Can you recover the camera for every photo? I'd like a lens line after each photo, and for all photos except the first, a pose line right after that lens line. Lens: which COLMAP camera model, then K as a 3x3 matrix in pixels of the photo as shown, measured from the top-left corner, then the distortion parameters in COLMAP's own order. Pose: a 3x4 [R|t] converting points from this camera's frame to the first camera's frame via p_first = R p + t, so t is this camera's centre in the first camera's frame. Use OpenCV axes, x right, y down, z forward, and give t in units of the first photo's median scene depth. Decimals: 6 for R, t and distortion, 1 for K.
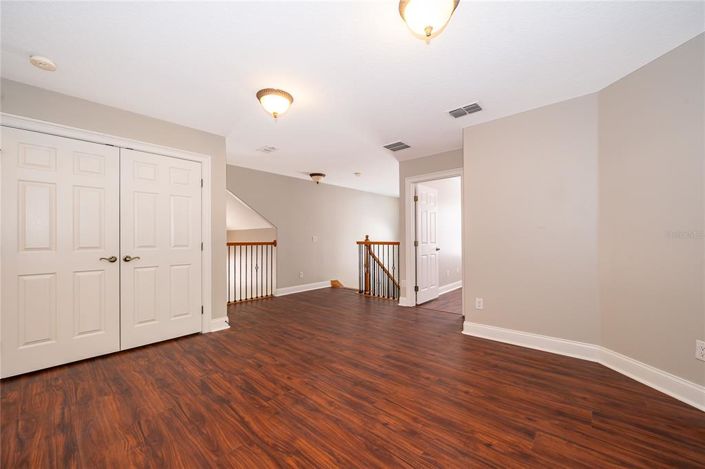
lens RADIAL K [[283.0, 0, 352.4], [0, 283.0, 236.3], [0, 0, 1]] dist [-0.025119, -0.000085]
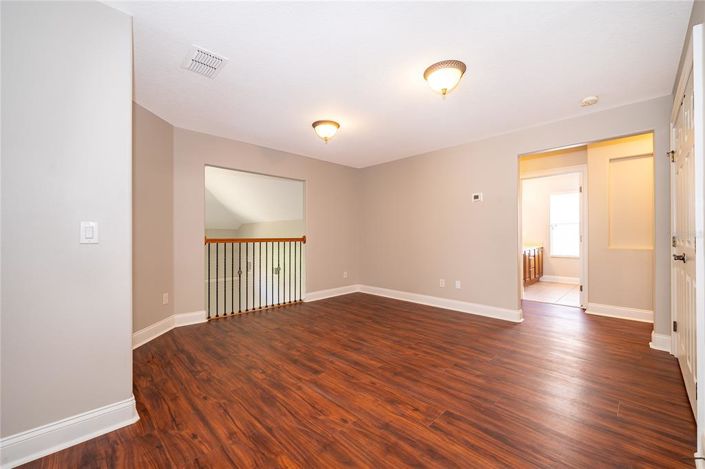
lens RADIAL K [[283.0, 0, 352.7], [0, 283.0, 235.7], [0, 0, 1]] dist [-0.025119, -0.000085]
pose [[-0.997752, 0.009821, 0.066283, -0.045805], [0.009181, 0.999908, -0.009951, 0.029194], [-0.066375, -0.009320, -0.997751, 2.092826]]
